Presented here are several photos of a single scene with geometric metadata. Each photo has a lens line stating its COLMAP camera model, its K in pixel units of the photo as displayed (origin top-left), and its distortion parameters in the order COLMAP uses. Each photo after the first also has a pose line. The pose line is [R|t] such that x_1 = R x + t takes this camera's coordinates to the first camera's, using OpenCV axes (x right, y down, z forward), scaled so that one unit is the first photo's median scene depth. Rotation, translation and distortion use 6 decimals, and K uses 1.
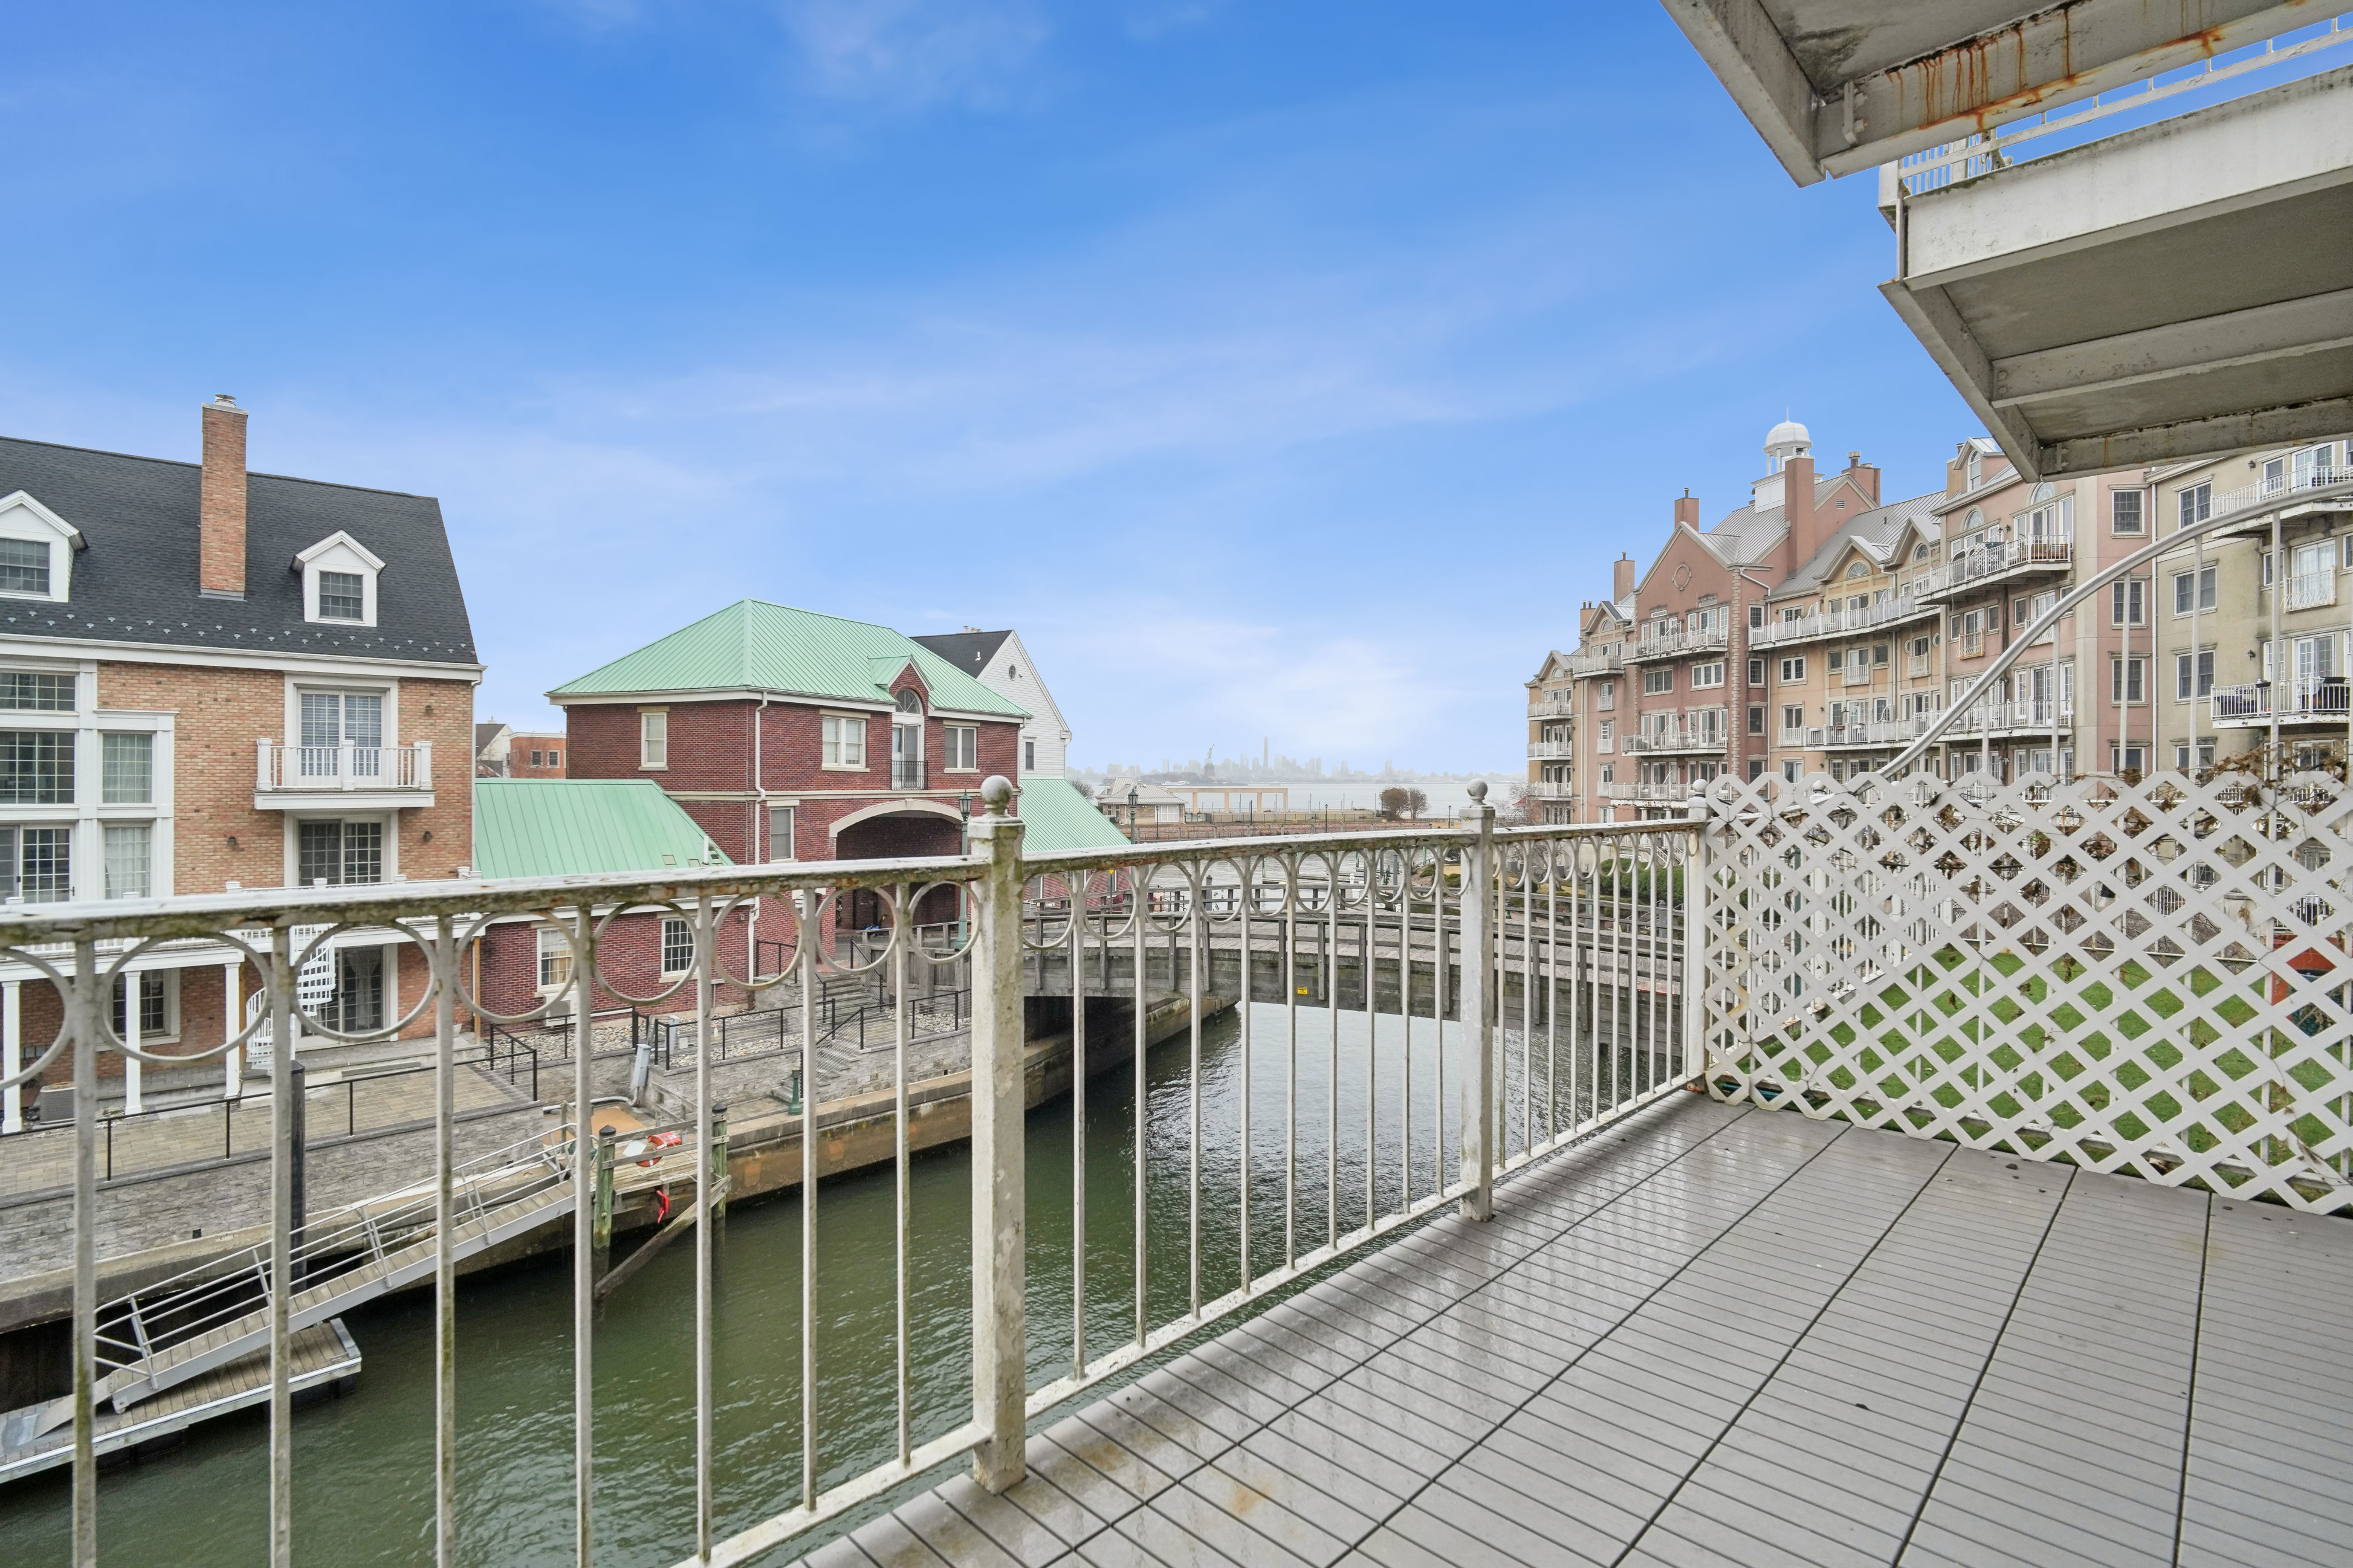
lens RADIAL K [[1097.4, 0, 1184.6], [0, 1097.4, 779.8], [0, 0, 1]] dist [-0.003195, -0.000409]
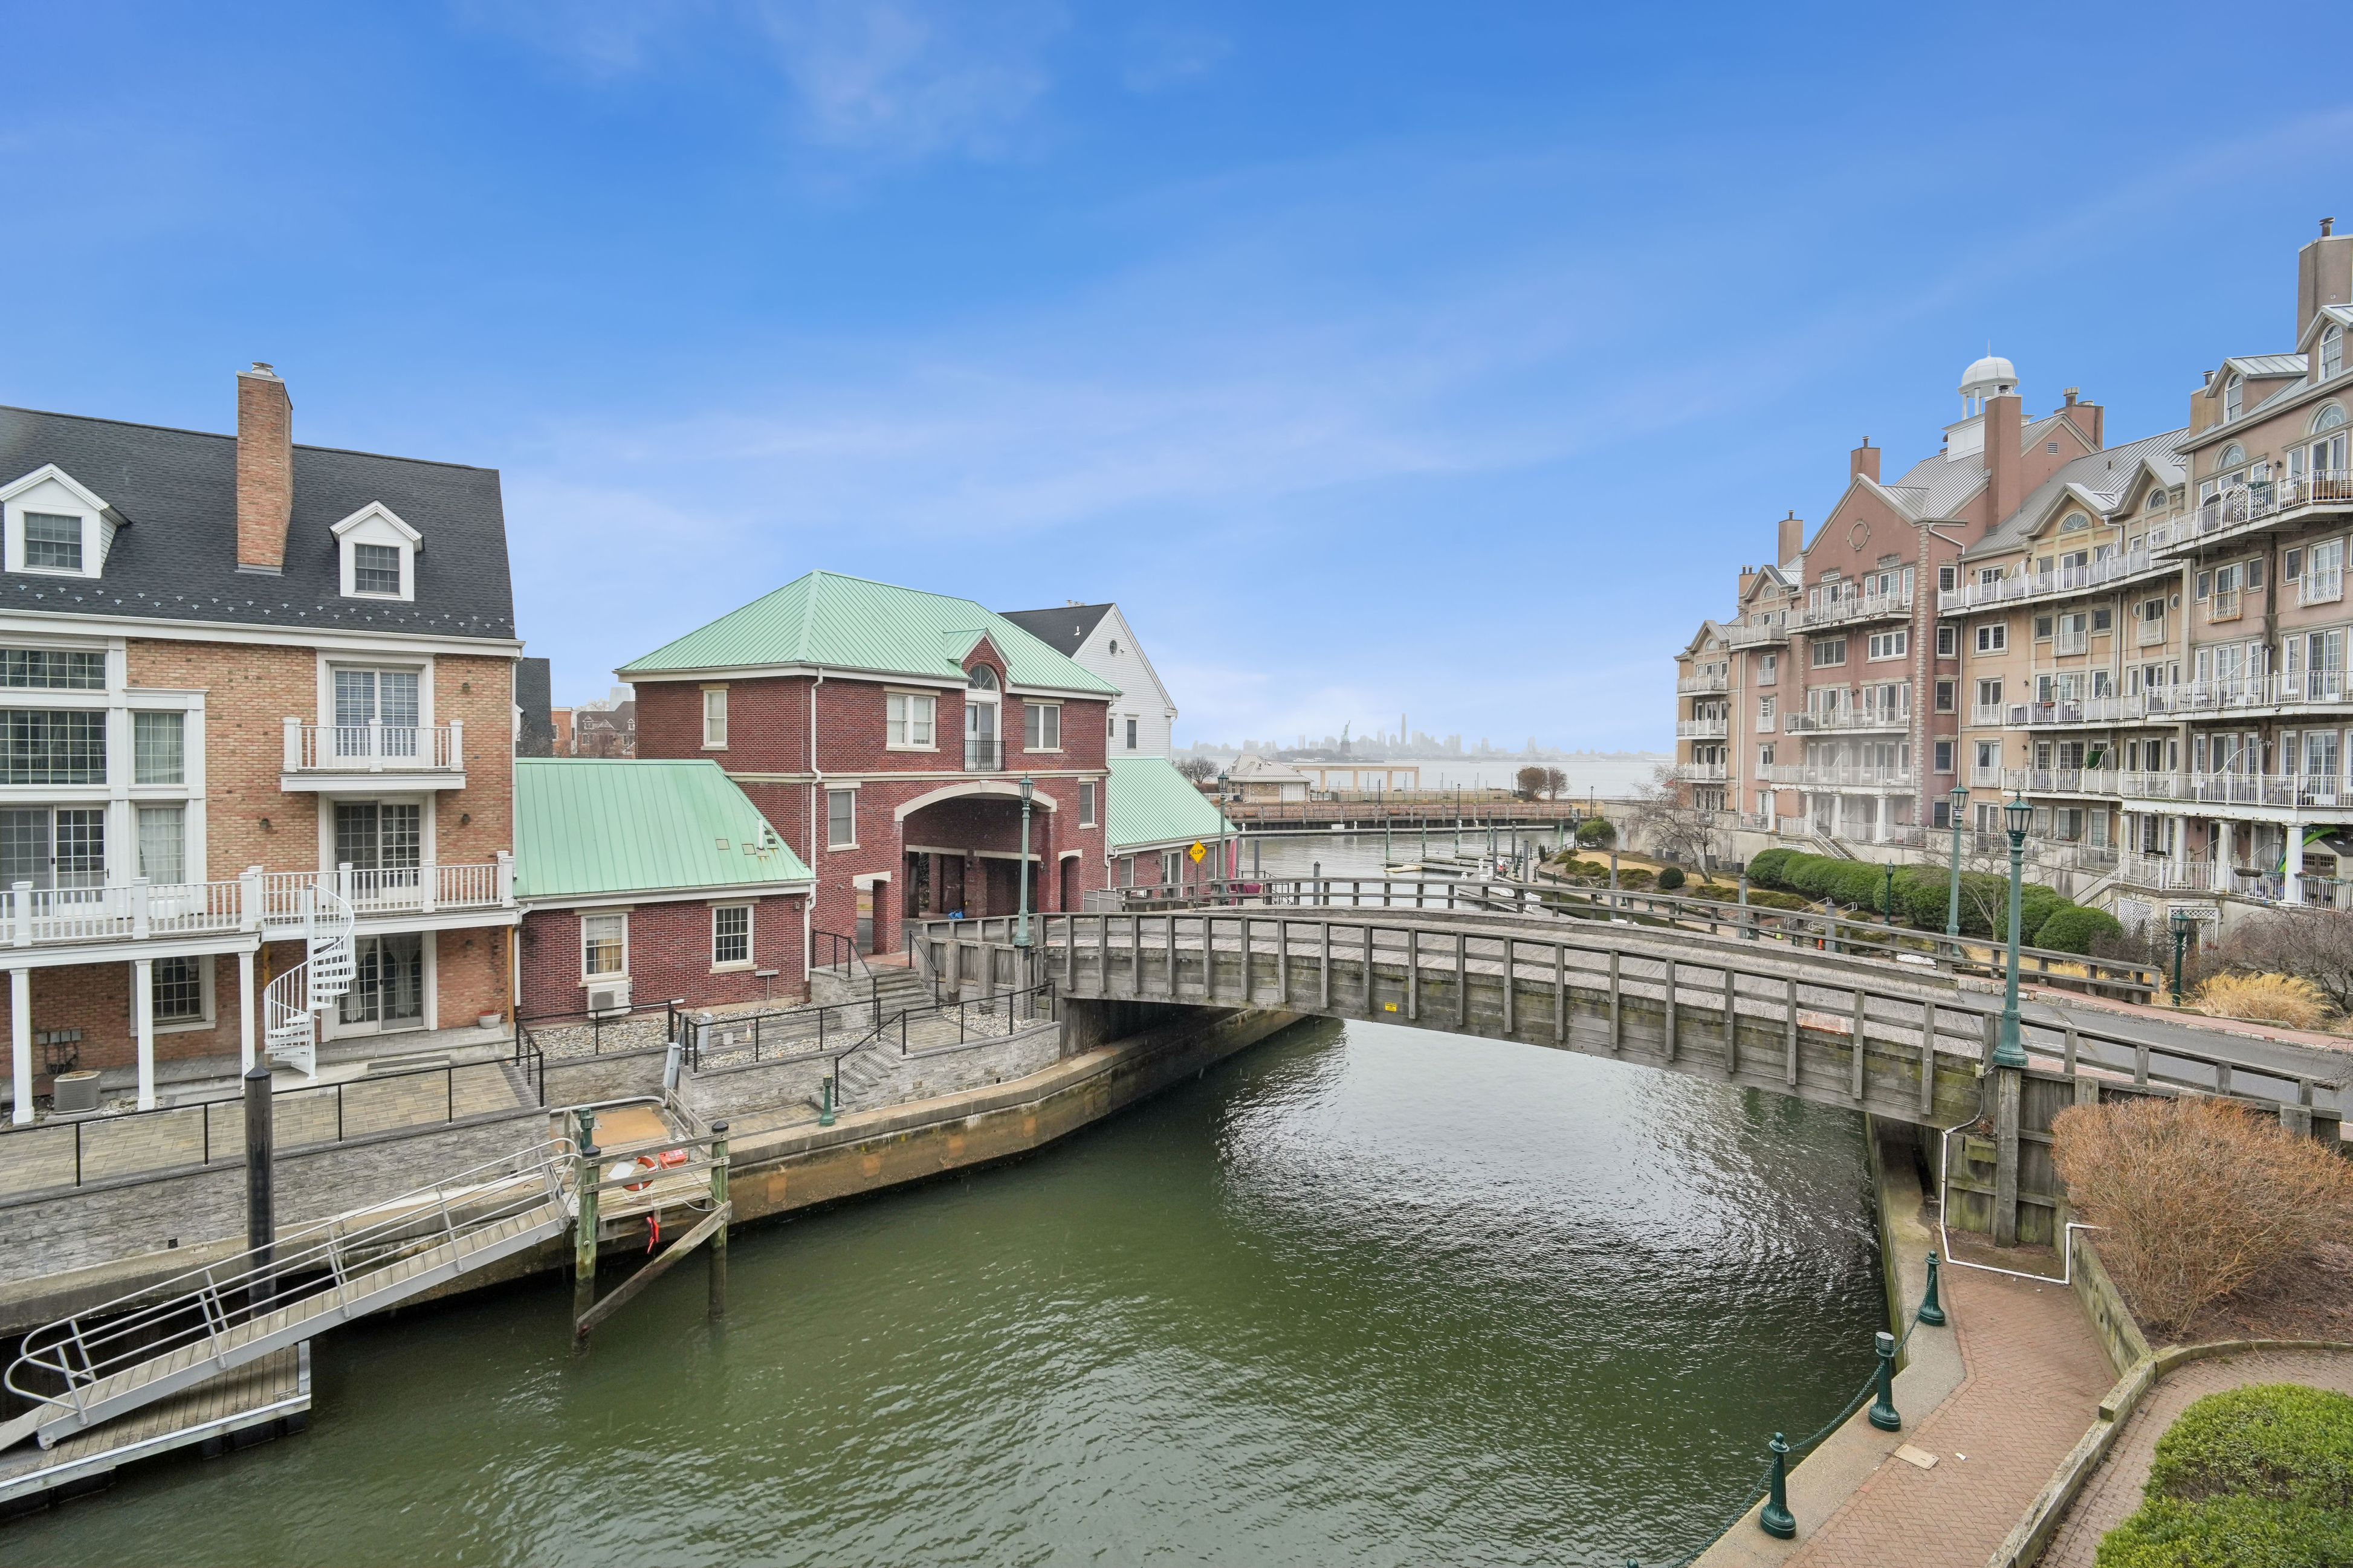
lens RADIAL K [[1097.4, 0, 1184.6], [0, 1097.4, 779.8], [0, 0, 1]] dist [-0.003195, -0.000409]
pose [[0.992582, 0.007668, -0.121335, 0.052698], [-0.005068, 0.999751, 0.021718, -0.007146], [0.121471, -0.020942, 0.992374, 0.123523]]
